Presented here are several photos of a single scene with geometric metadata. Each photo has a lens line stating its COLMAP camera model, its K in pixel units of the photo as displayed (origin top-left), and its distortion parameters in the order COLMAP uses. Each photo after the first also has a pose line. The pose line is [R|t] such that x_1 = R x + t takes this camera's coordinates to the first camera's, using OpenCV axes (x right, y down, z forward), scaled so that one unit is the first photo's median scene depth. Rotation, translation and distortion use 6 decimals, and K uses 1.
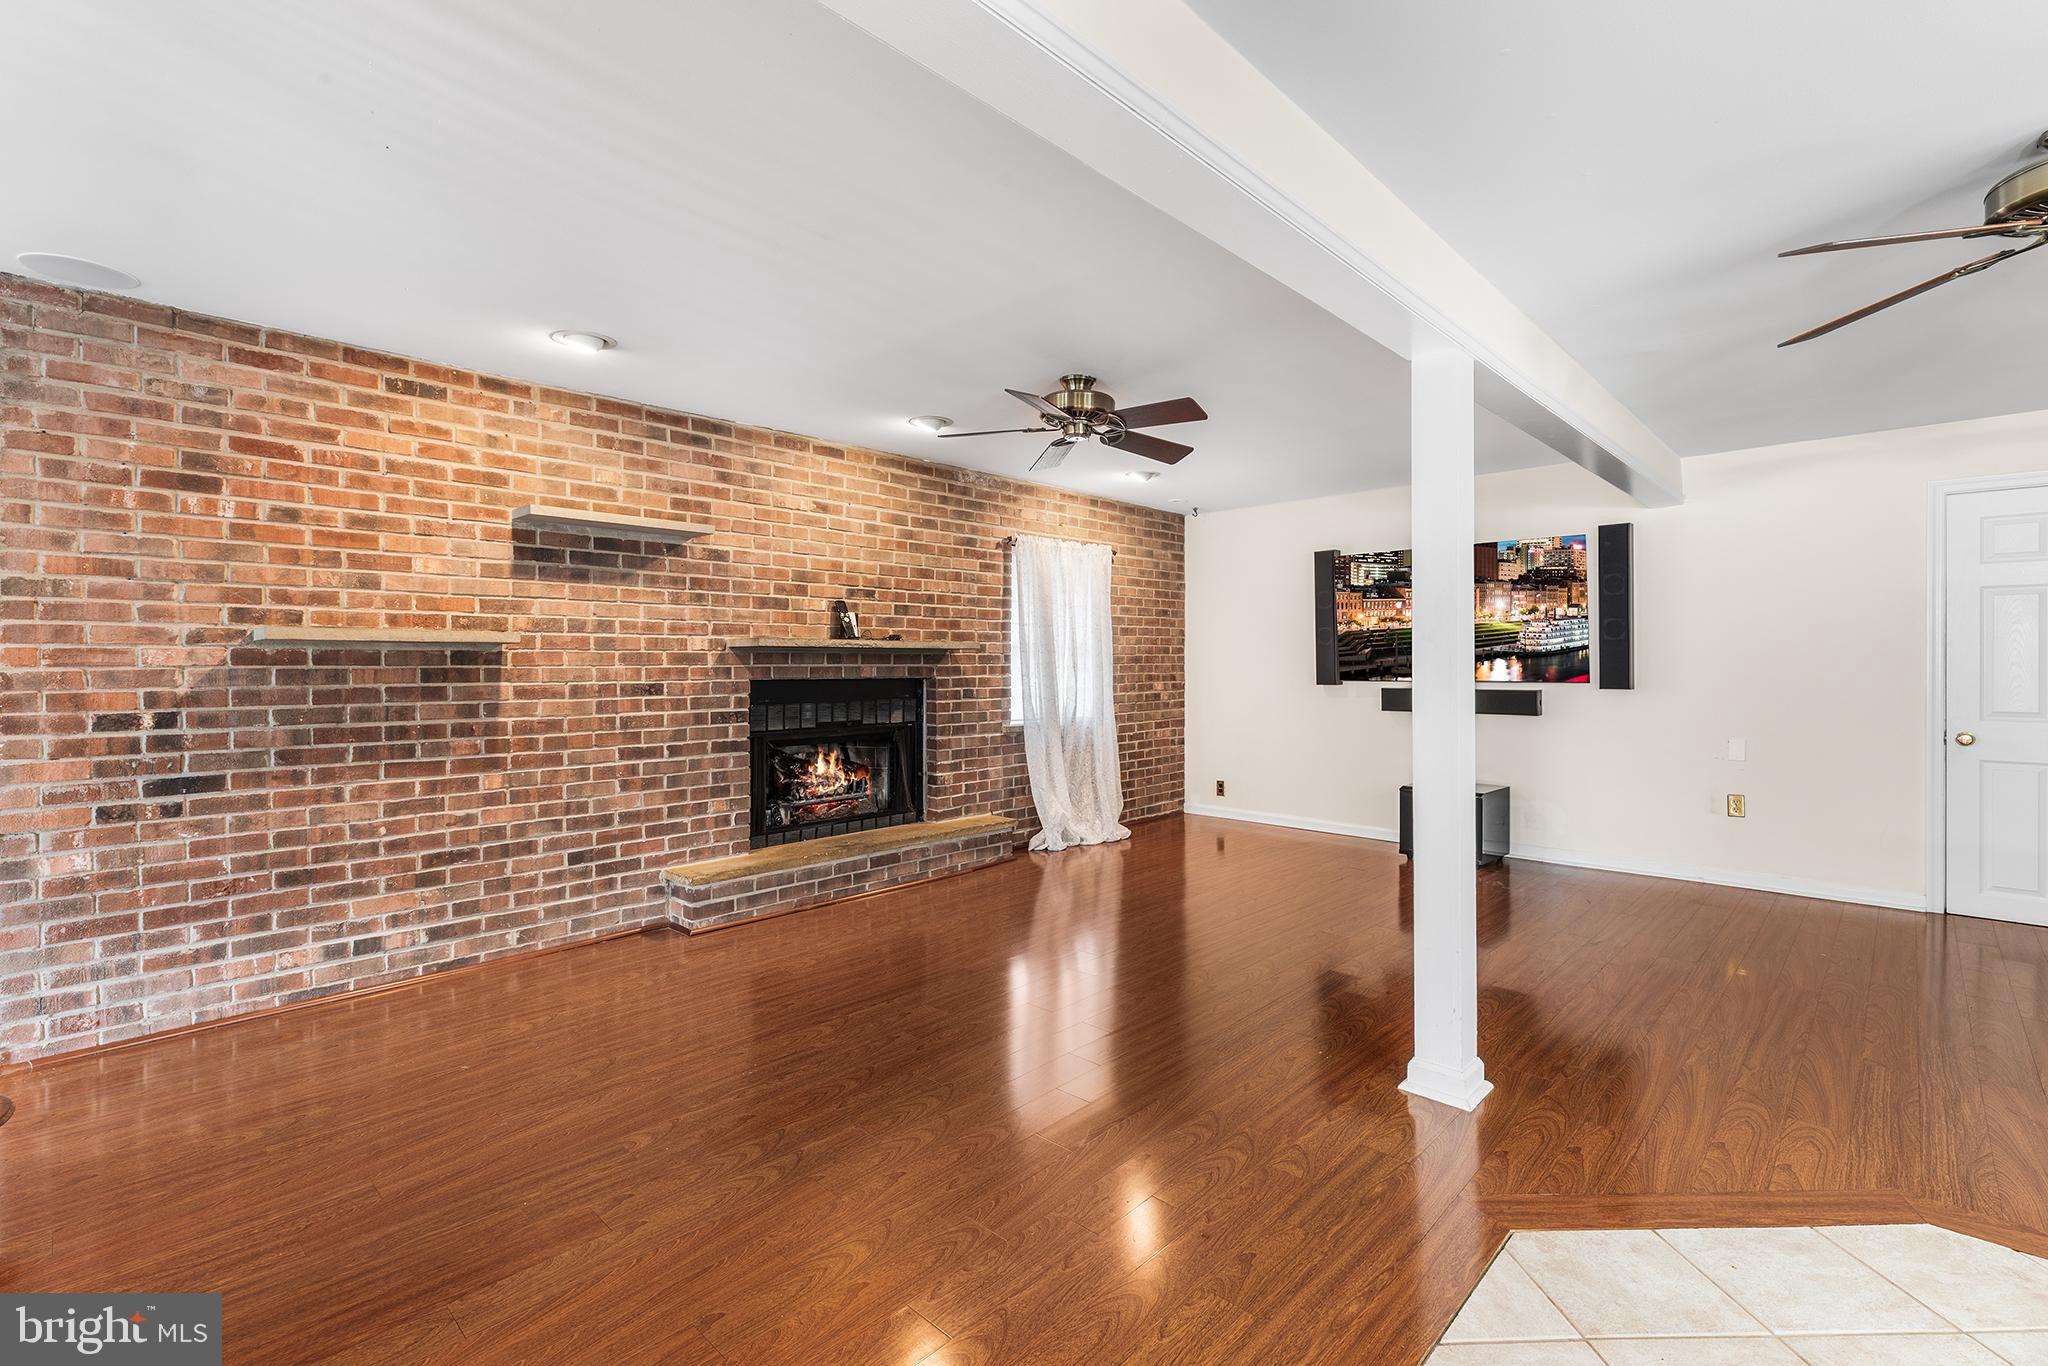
lens RADIAL K [[922.2, 0, 1026.0], [0, 922.2, 668.9], [0, 0, 1]] dist [0.001685, -0.000040]
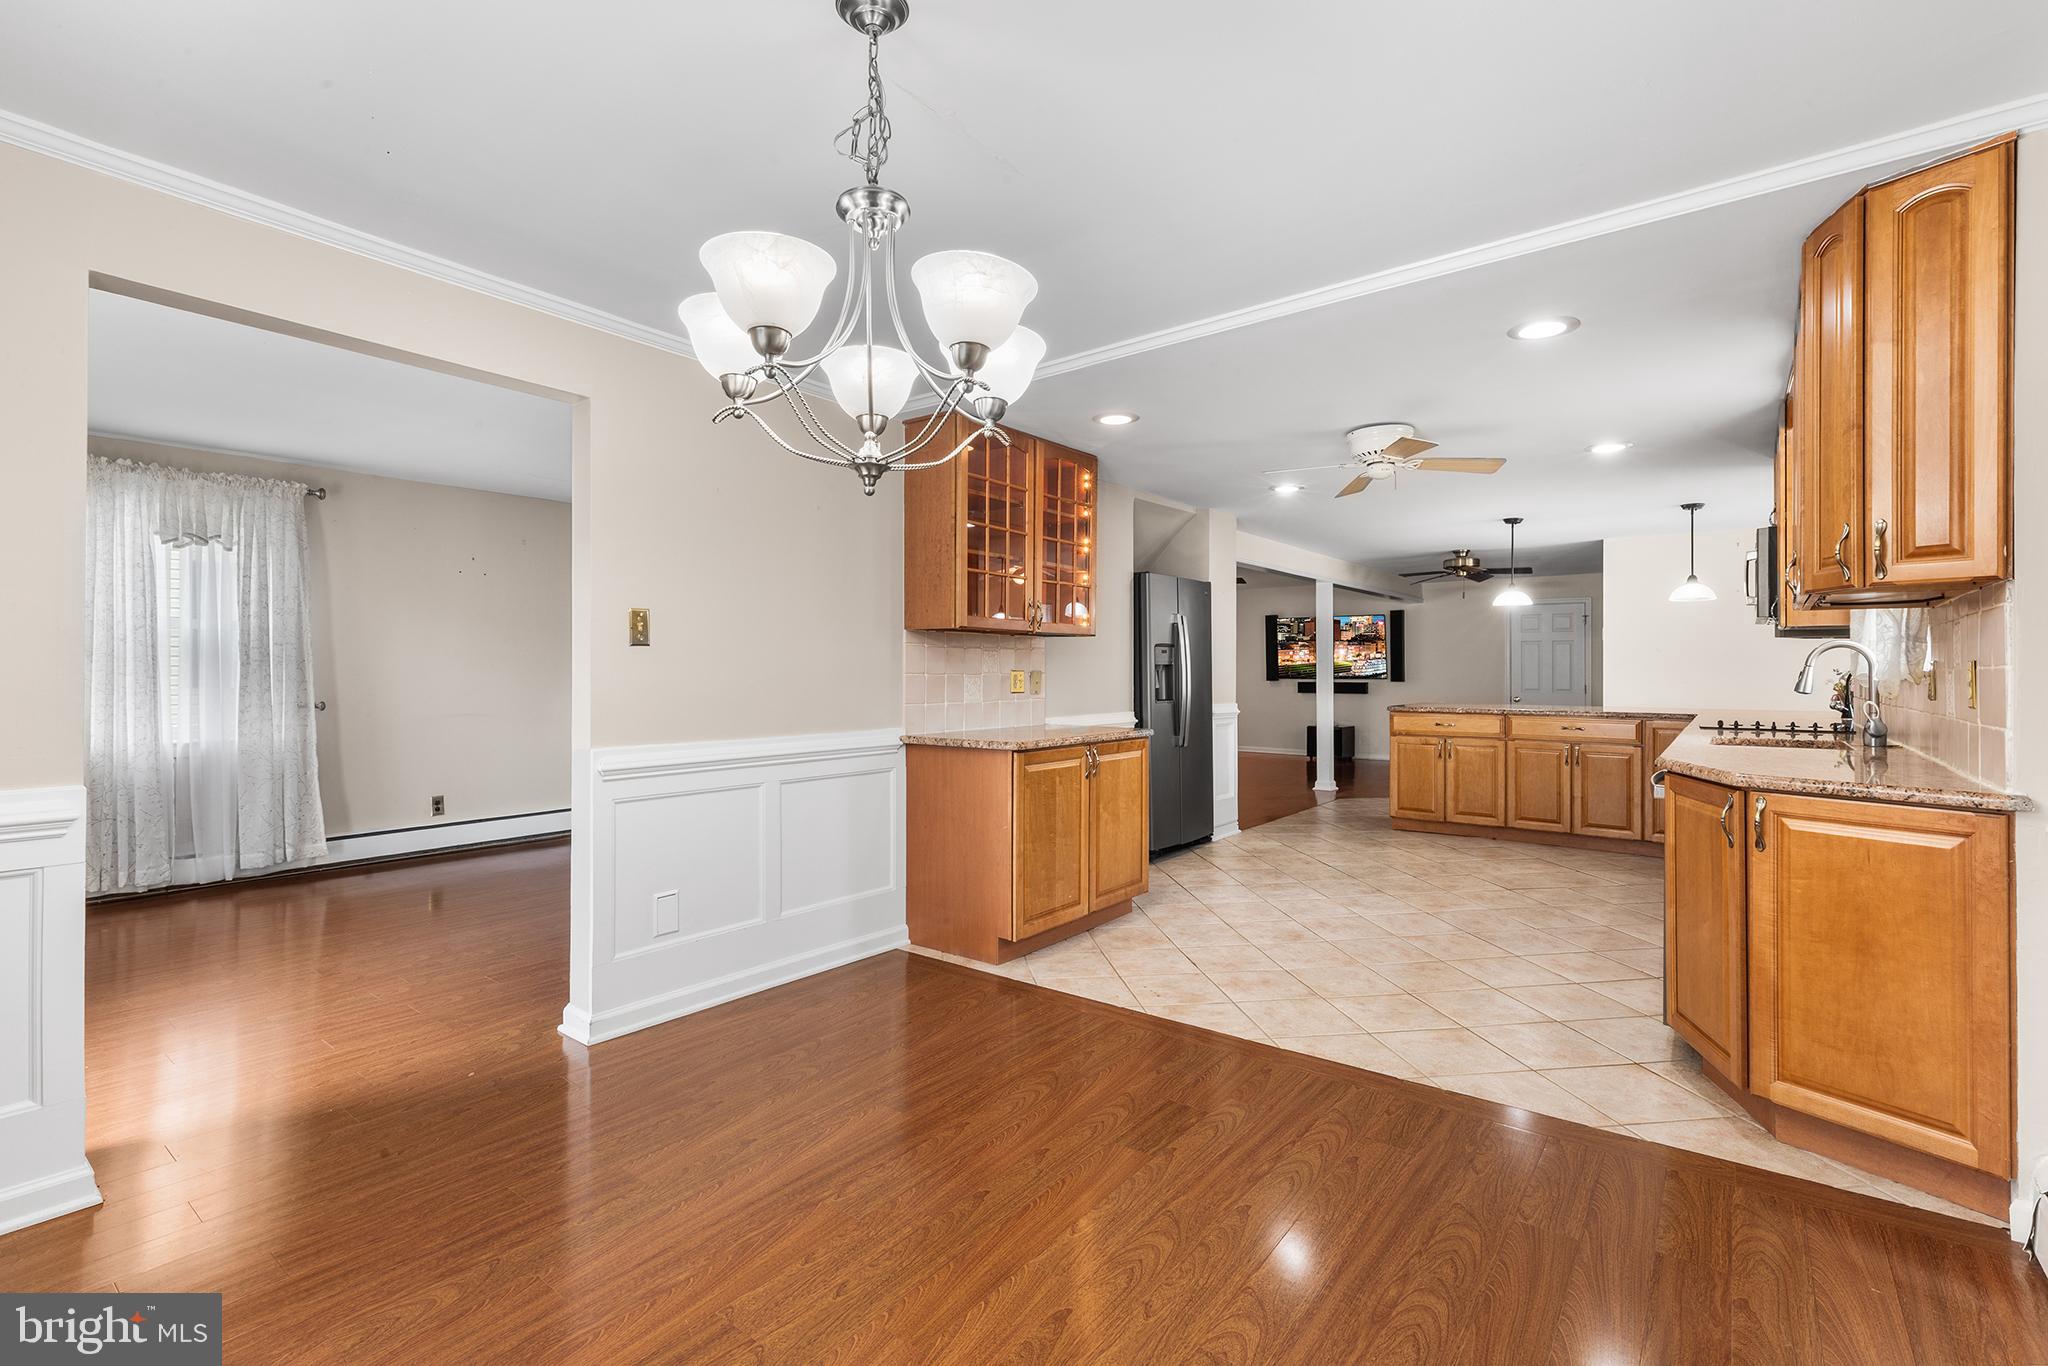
lens RADIAL K [[922.2, 0, 1026.0], [0, 922.2, 668.9], [0, 0, 1]] dist [0.001685, -0.000040]
pose [[0.994349, 0.005587, 0.106015, -0.639295], [-0.004774, 0.999957, -0.007915, 0.014537], [-0.106054, 0.007364, 0.994333, -1.445285]]
